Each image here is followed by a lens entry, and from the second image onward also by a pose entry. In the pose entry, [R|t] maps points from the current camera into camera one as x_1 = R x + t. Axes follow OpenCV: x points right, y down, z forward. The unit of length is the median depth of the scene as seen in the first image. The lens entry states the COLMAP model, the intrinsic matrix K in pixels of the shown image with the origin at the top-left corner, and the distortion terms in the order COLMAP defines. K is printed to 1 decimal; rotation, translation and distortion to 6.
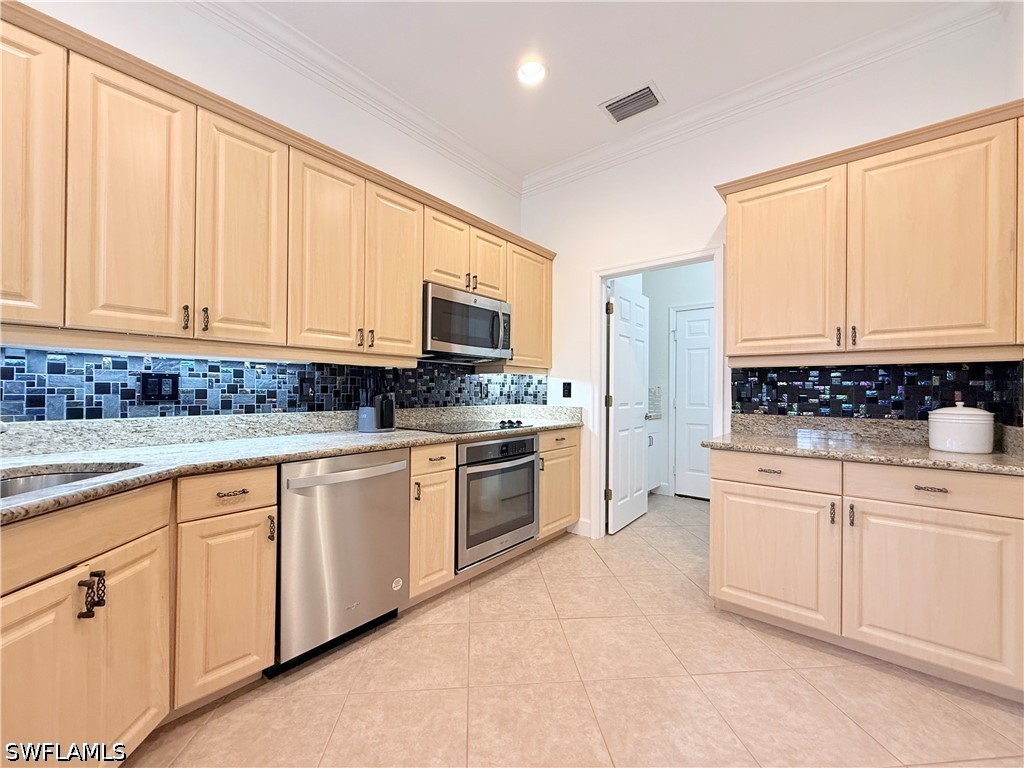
lens RADIAL K [[417.0, 0, 507.8], [0, 417.0, 384.1], [0, 0, 1]] dist [0.003752, -0.000421]
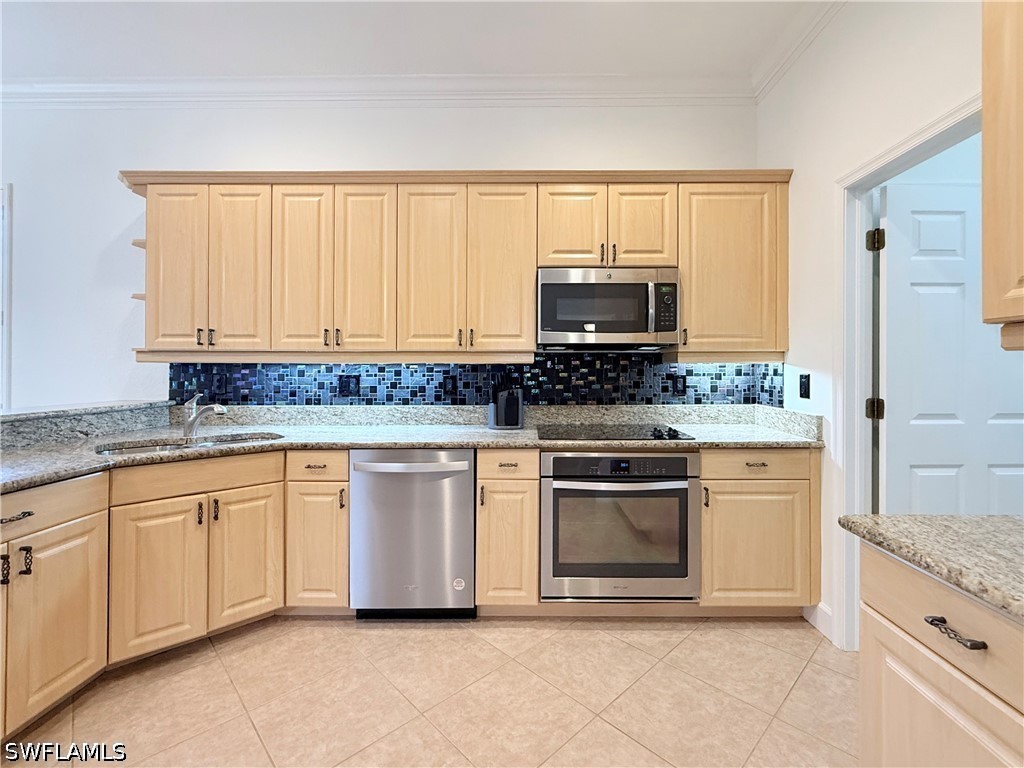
lens RADIAL K [[459.0, 0, 523.8], [0, 459.0, 362.9], [0, 0, 1]] dist [0.002614, 0.000257]
pose [[0.632546, -0.018378, -0.774305, 0.614212], [0.018932, 0.999787, -0.008264, -0.034292], [0.774292, -0.009432, 0.632759, 0.378801]]
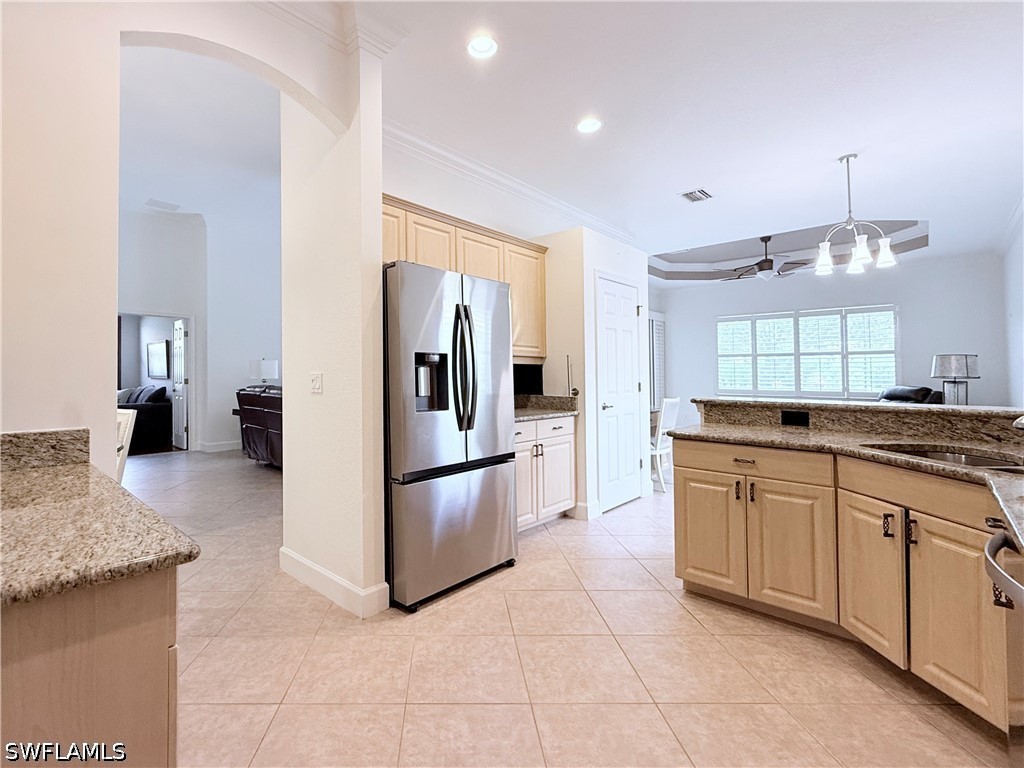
lens RADIAL K [[477.8, 0, 476.3], [0, 477.8, 371.6], [0, 0, 1]] dist [0.010195, 0.000473]
pose [[-0.999213, -0.010158, 0.038354, 0.223849], [-0.011033, 0.999682, -0.022673, -0.004924], [-0.038111, -0.023078, -0.999007, 1.307111]]
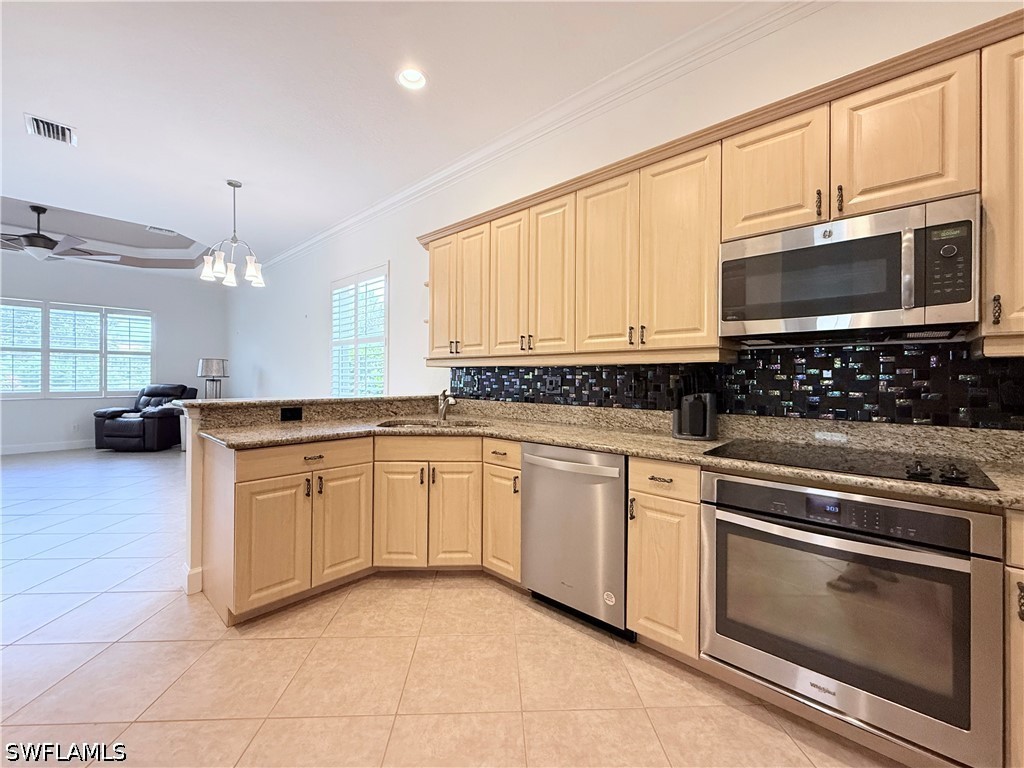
lens RADIAL K [[417.0, 0, 510.5], [0, 417.0, 370.9], [0, 0, 1]] dist [0.003752, -0.000421]
pose [[-0.044893, -0.021891, -0.998752, 0.609822], [0.012359, 0.999671, -0.022467, -0.010407], [0.998915, -0.013352, -0.044607, 0.730581]]
